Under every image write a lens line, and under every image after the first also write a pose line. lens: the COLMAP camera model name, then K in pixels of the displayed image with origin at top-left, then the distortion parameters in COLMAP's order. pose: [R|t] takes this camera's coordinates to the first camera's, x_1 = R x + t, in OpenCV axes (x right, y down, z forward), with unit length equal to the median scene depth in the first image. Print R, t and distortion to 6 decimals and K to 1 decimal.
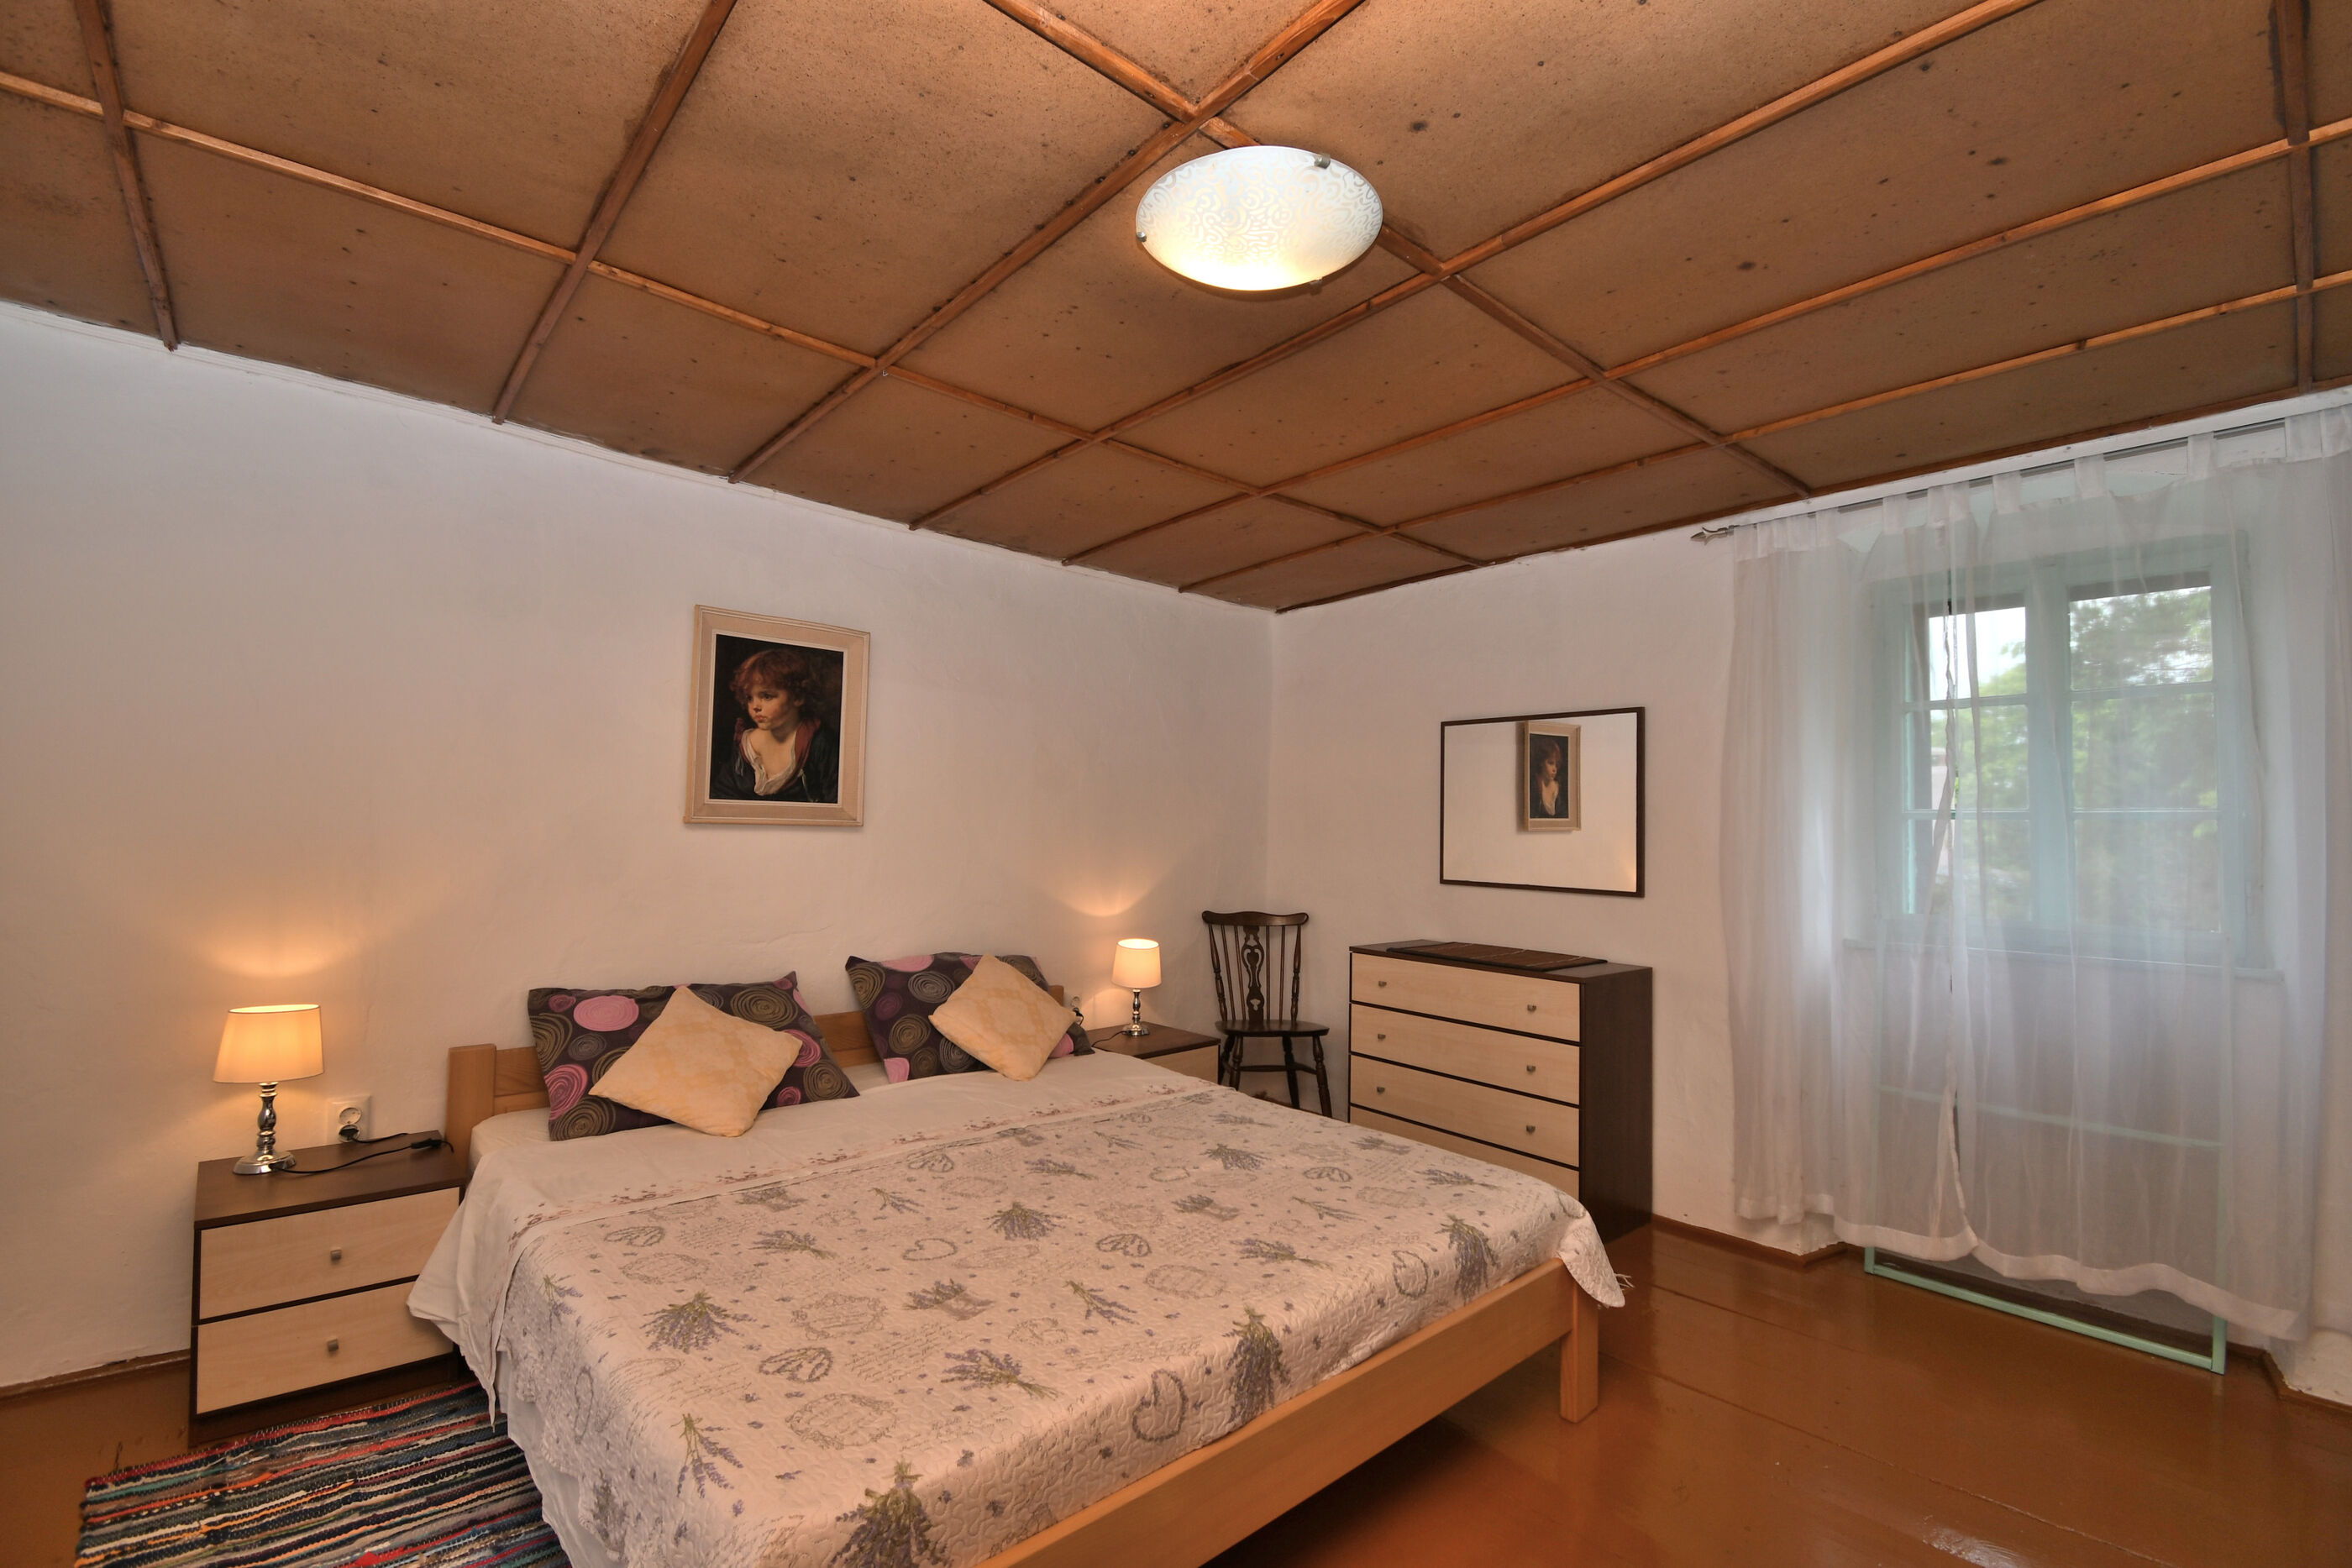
lens RADIAL K [[1031.1, 0, 1177.5], [0, 1031.1, 782.2], [0, 0, 1]] dist [0.014700, -0.021793]
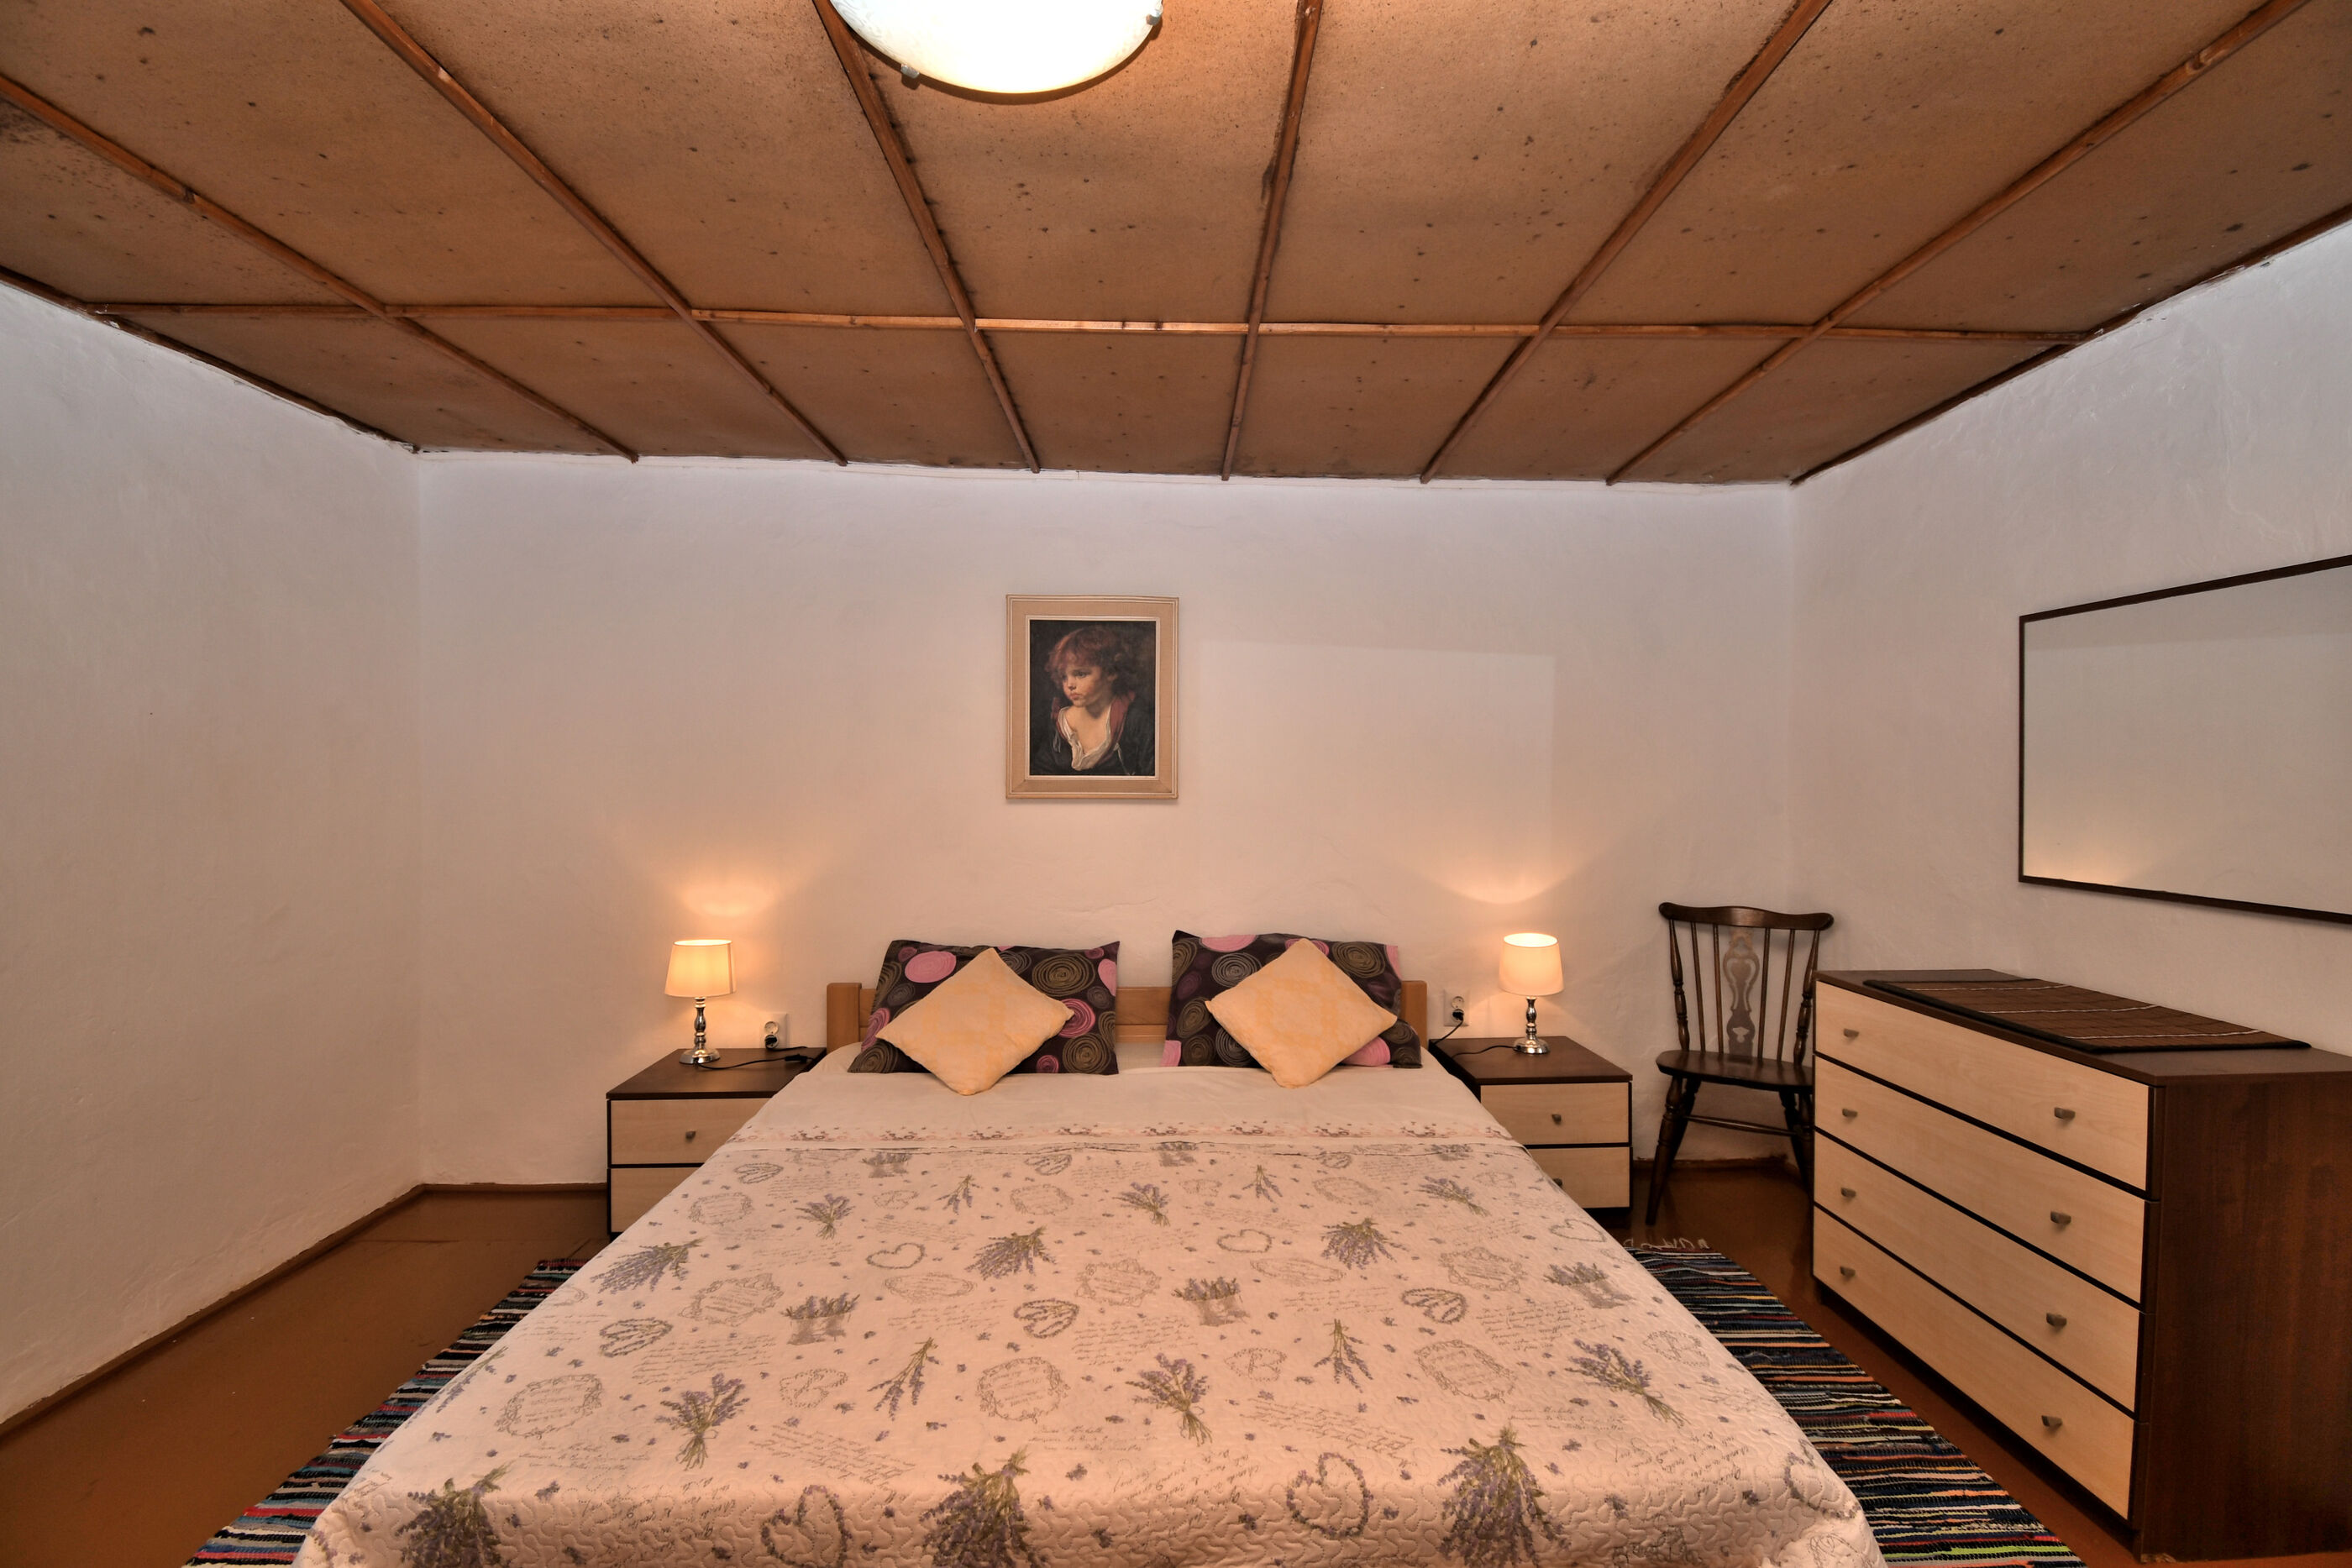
lens RADIAL K [[1031.1, 0, 1175.2], [0, 1031.1, 789.9], [0, 0, 1]] dist [0.014700, -0.021793]
pose [[0.765555, -0.011535, -0.643267, 0.417506], [0.043373, 0.998490, 0.033713, 0.002013], [0.641907, -0.053709, 0.764899, 0.335013]]
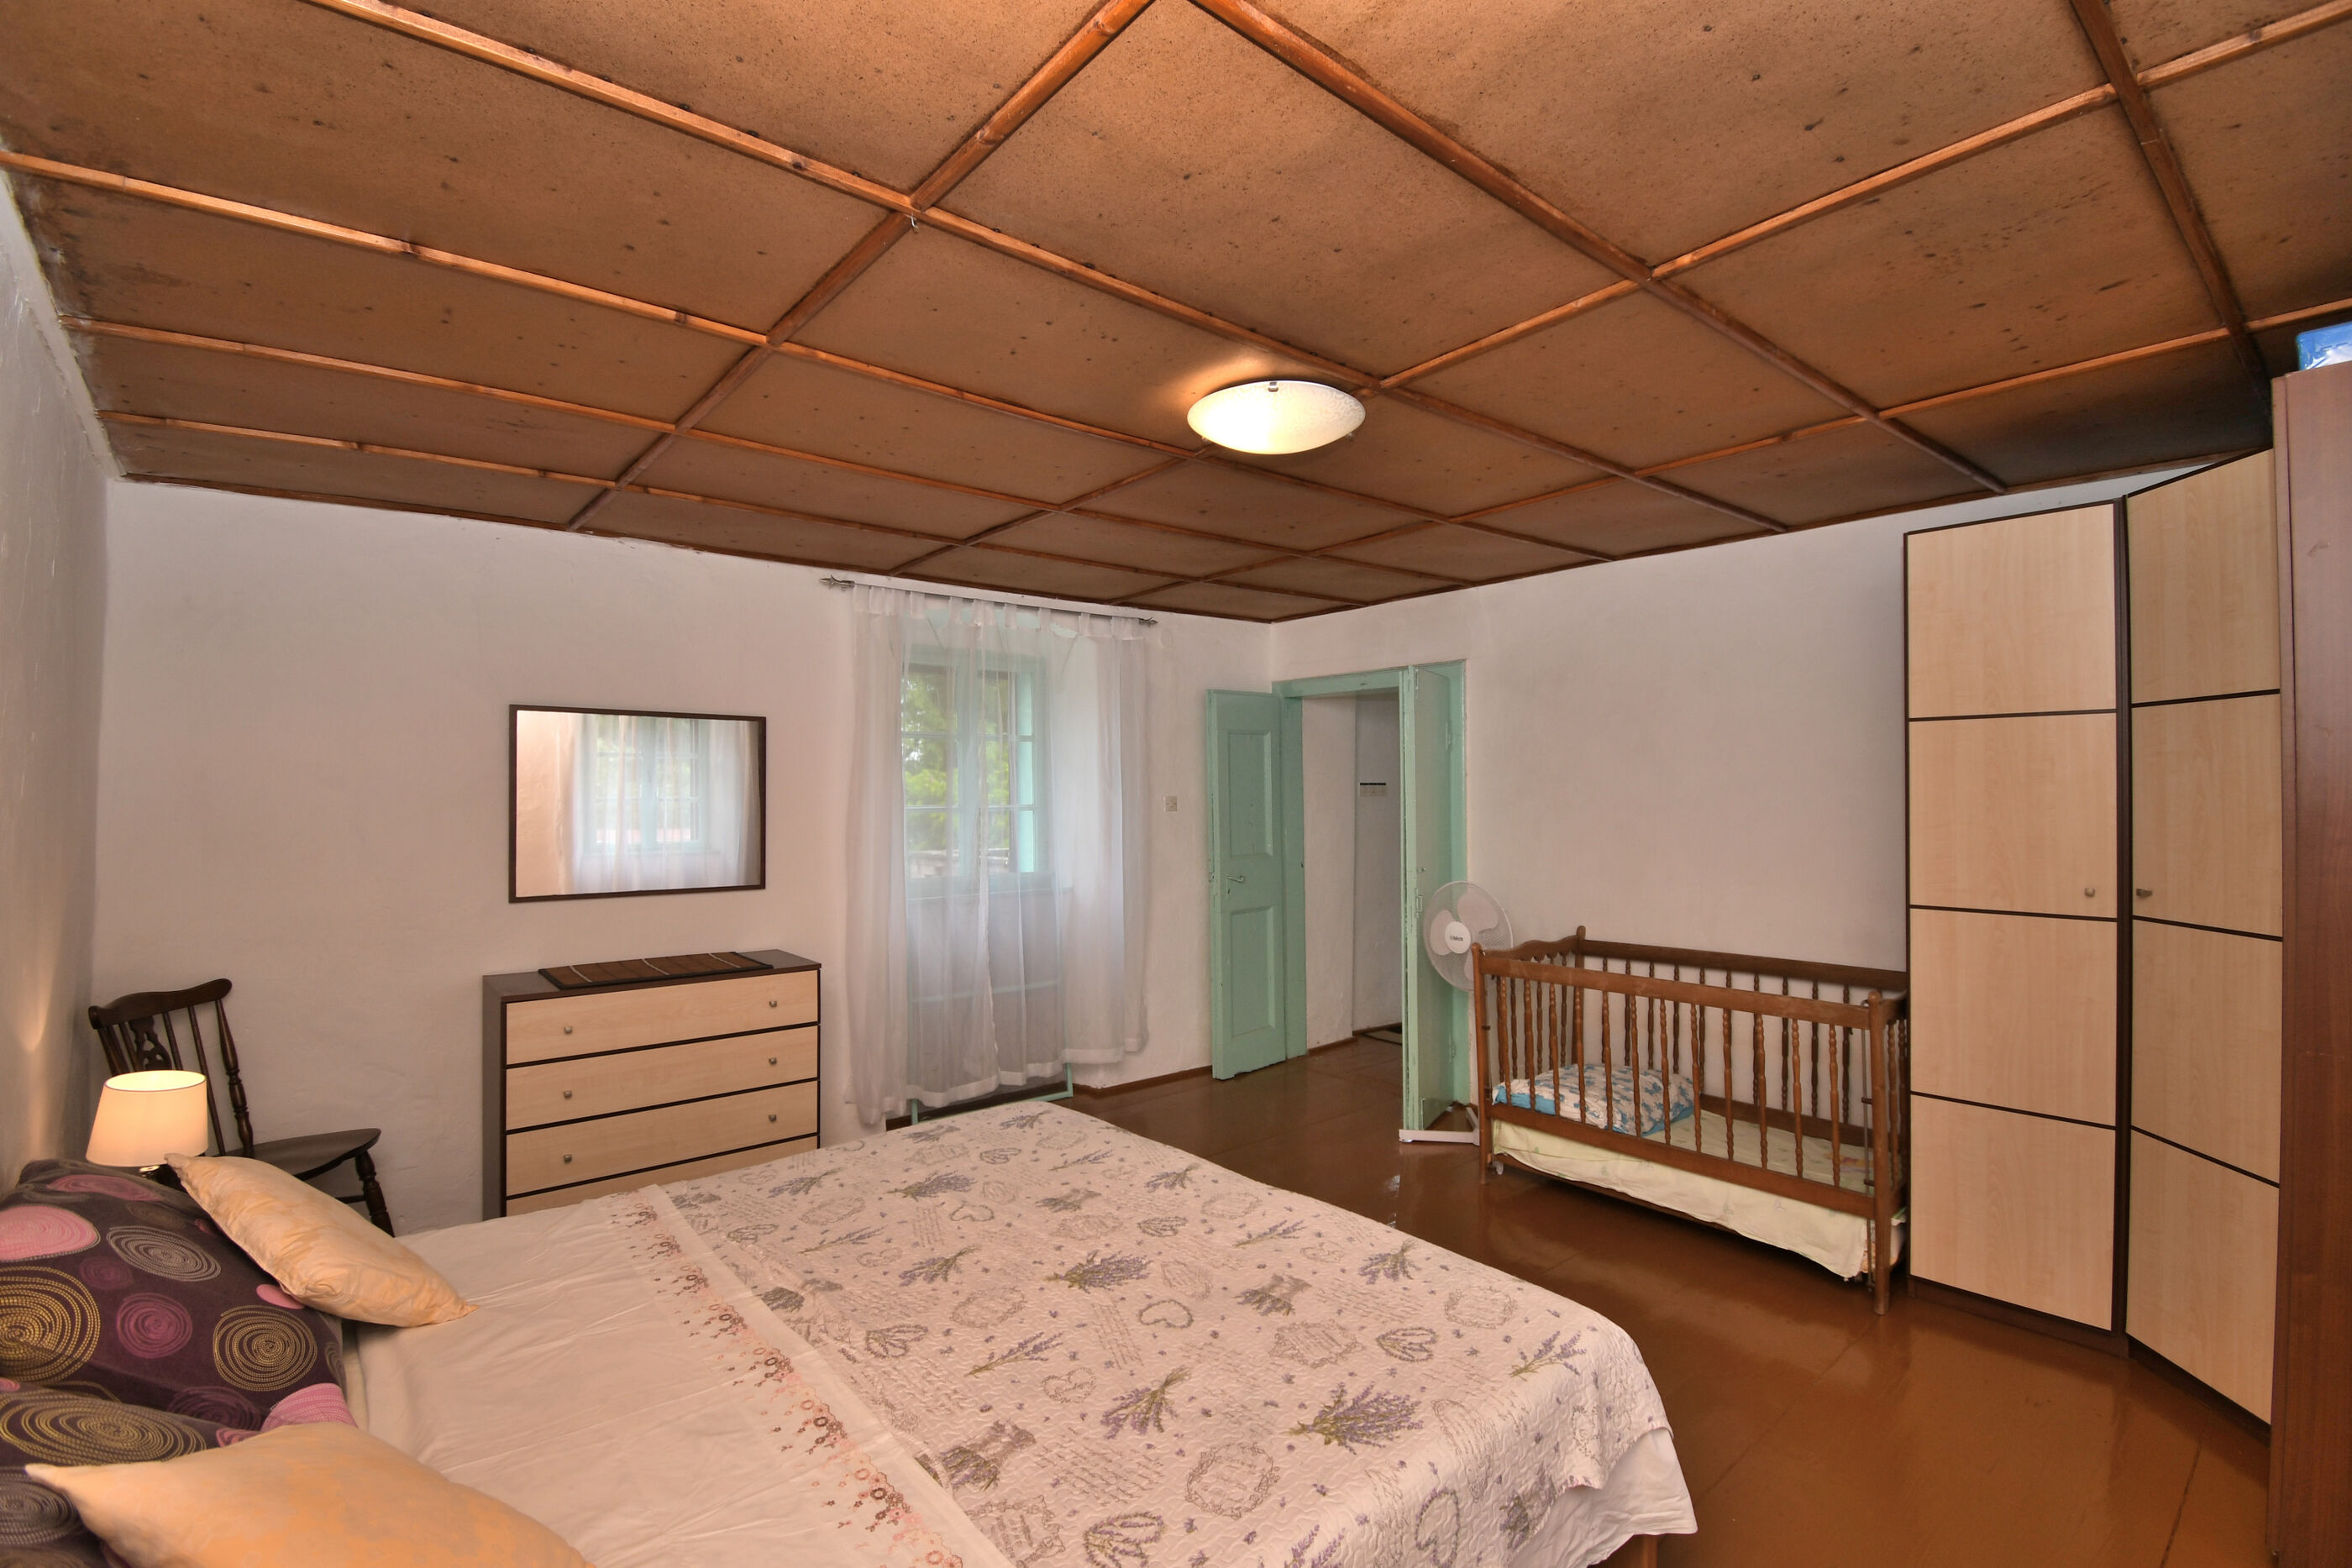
lens RADIAL K [[1031.1, 0, 1177.0], [0, 1031.1, 784.6], [0, 0, 1]] dist [0.014700, -0.021793]
pose [[0.015916, -0.006019, 0.999855, -0.872352], [-0.039218, 0.999209, 0.006639, -0.033906], [-0.999104, -0.039318, 0.015667, 0.725346]]
